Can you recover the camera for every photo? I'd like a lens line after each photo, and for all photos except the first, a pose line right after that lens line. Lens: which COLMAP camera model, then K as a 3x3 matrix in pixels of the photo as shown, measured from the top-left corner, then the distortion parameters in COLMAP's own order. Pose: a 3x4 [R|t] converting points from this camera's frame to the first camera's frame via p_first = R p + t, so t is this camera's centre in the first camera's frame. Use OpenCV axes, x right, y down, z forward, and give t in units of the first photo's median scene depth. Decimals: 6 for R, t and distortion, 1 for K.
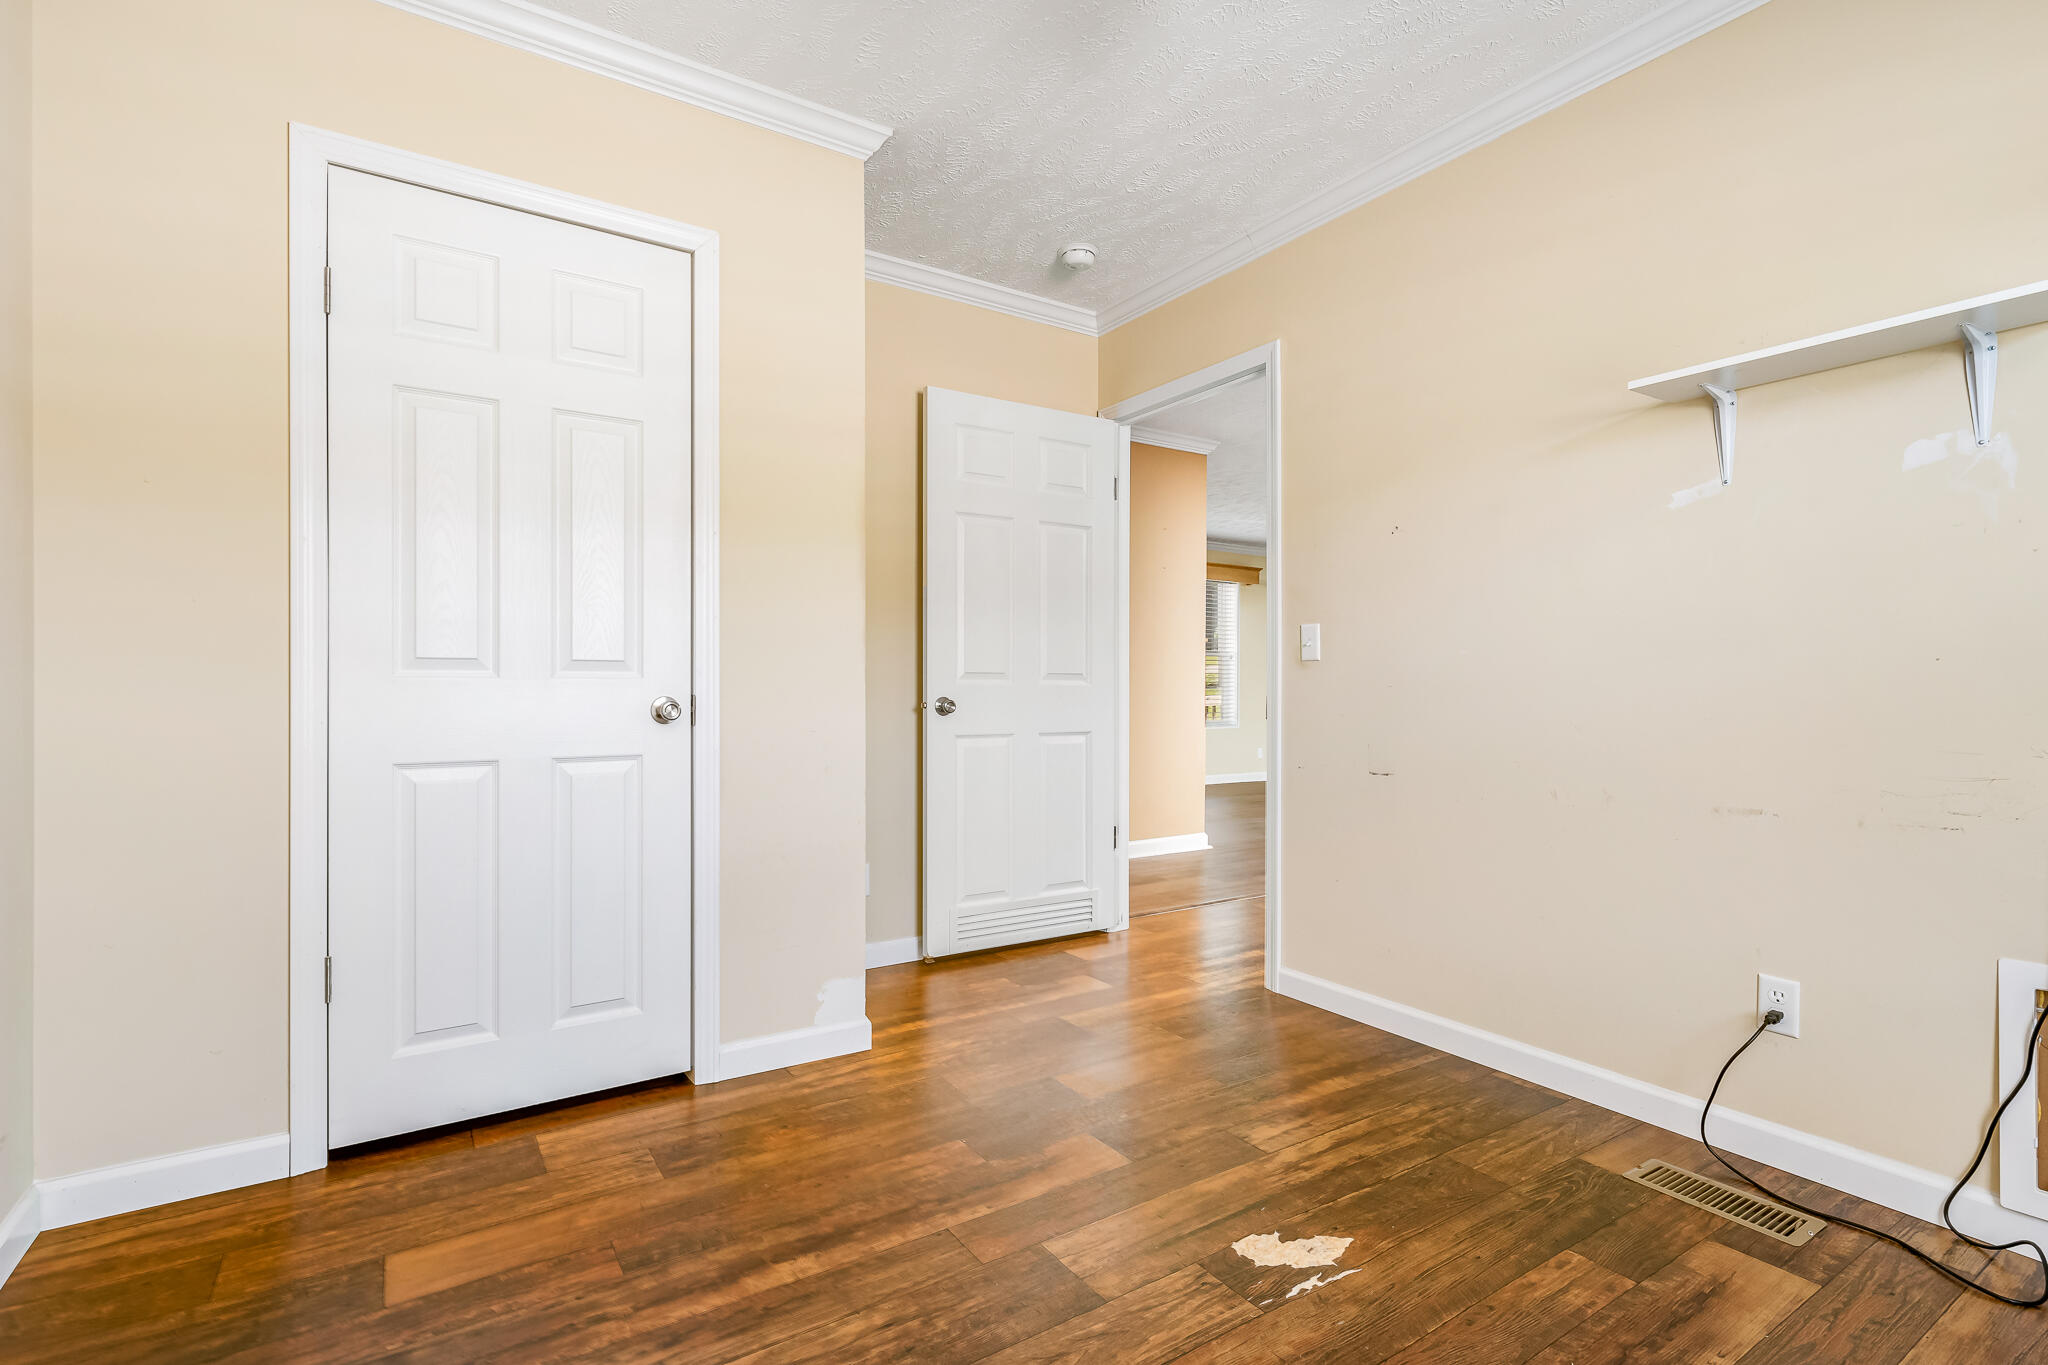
lens RADIAL K [[936.9, 0, 1035.3], [0, 936.9, 683.5], [0, 0, 1]] dist [0.000824, 0.000058]
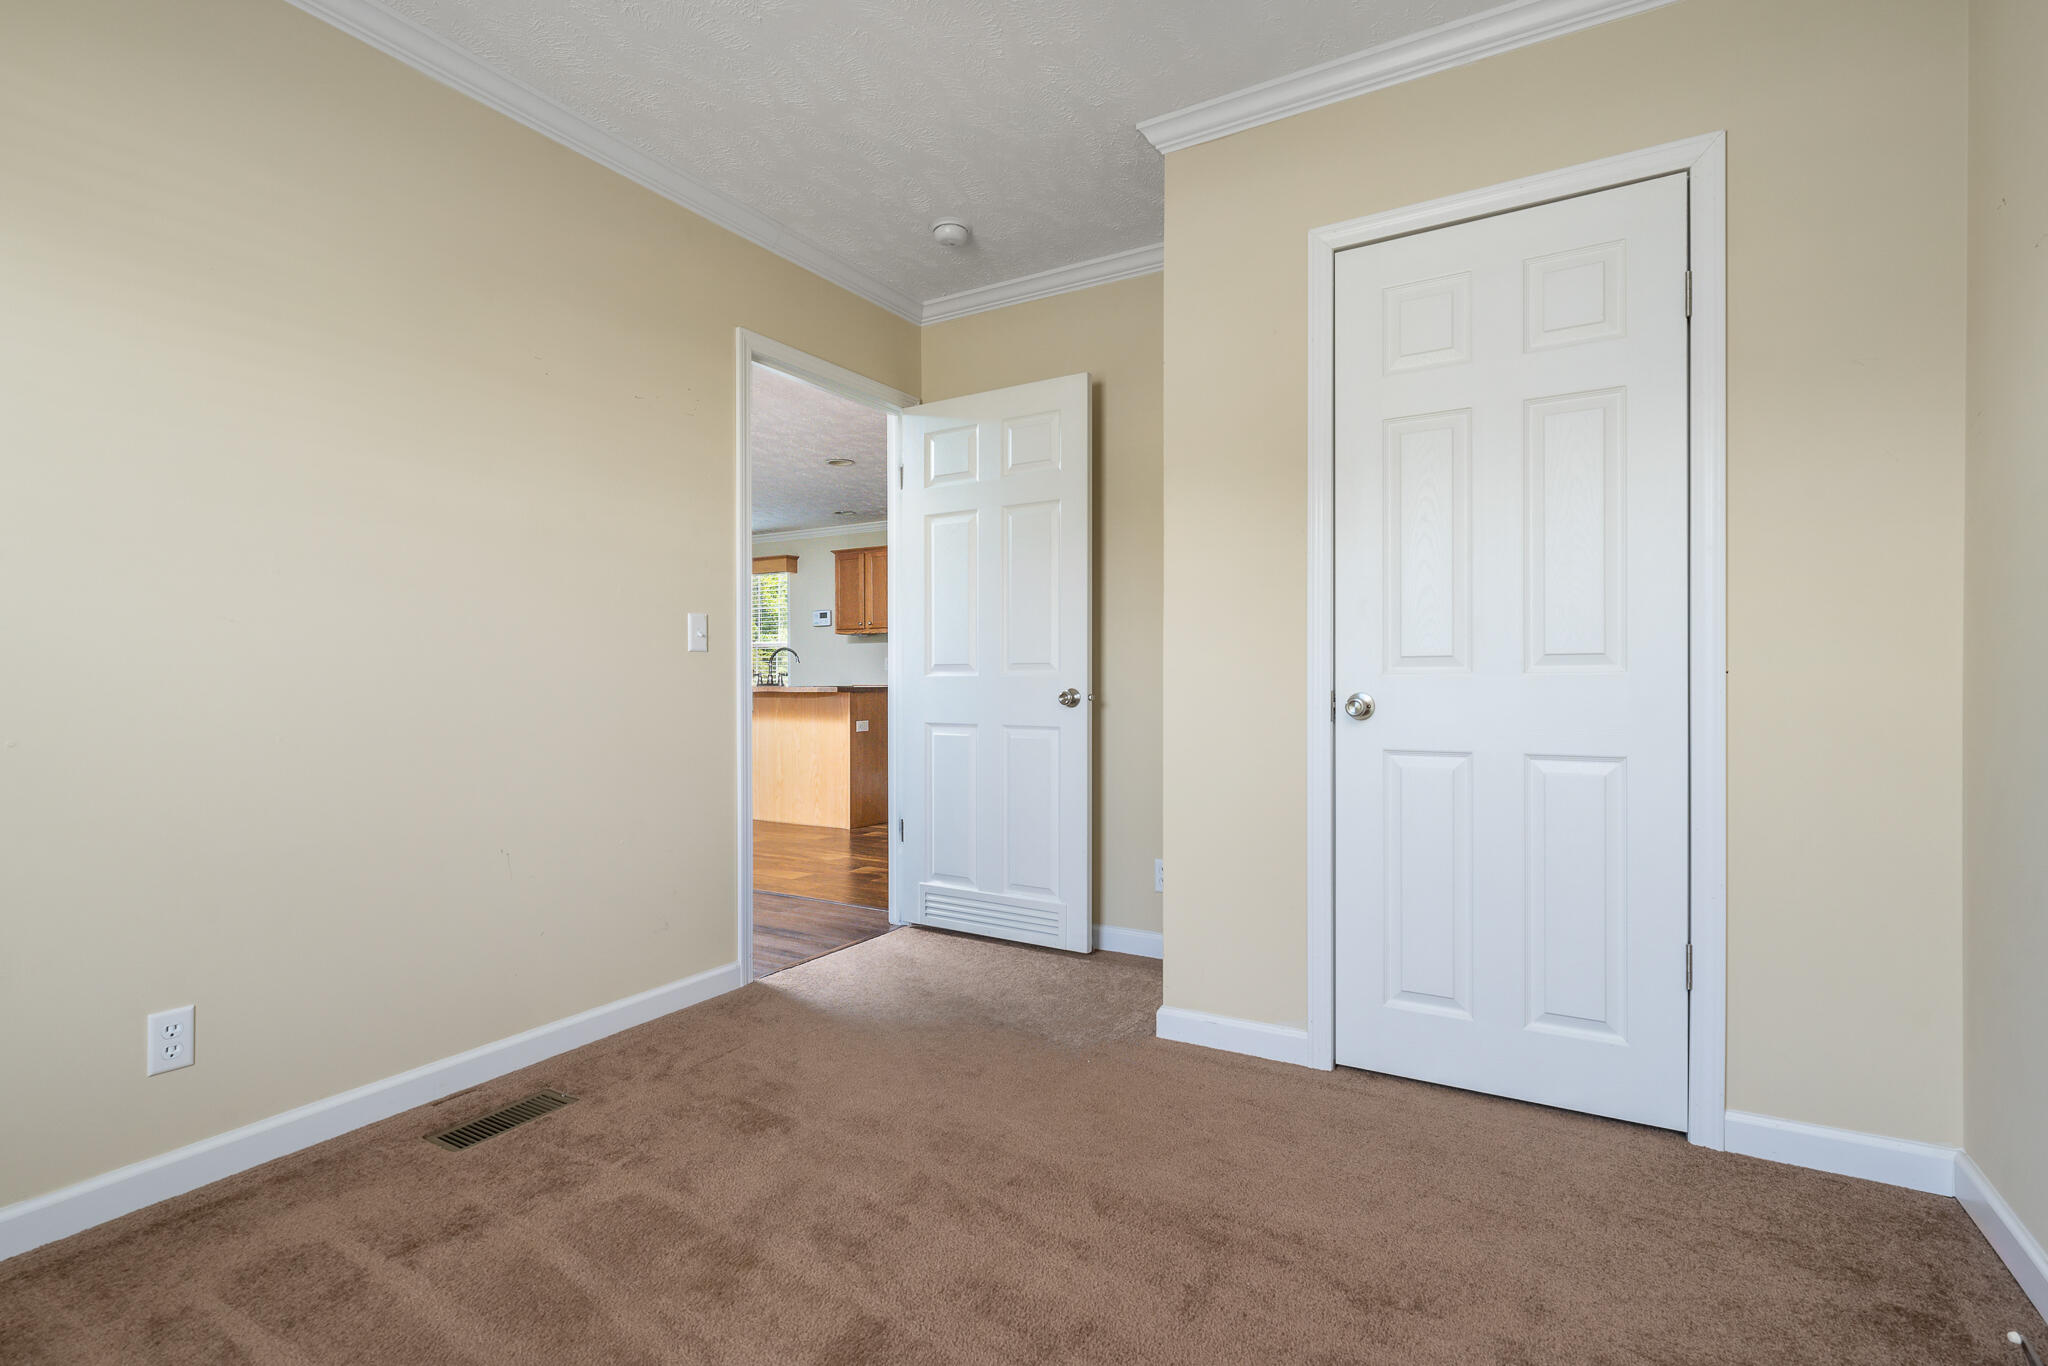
lens RADIAL K [[936.9, 0, 1035.3], [0, 936.9, 684.0], [0, 0, 1]] dist [0.000824, 0.000058]
pose [[0.431414, 0.004426, -0.902143, 0.158975], [0.000515, 0.999987, 0.005152, 0.000070], [0.902154, -0.002687, 0.431406, 0.109981]]
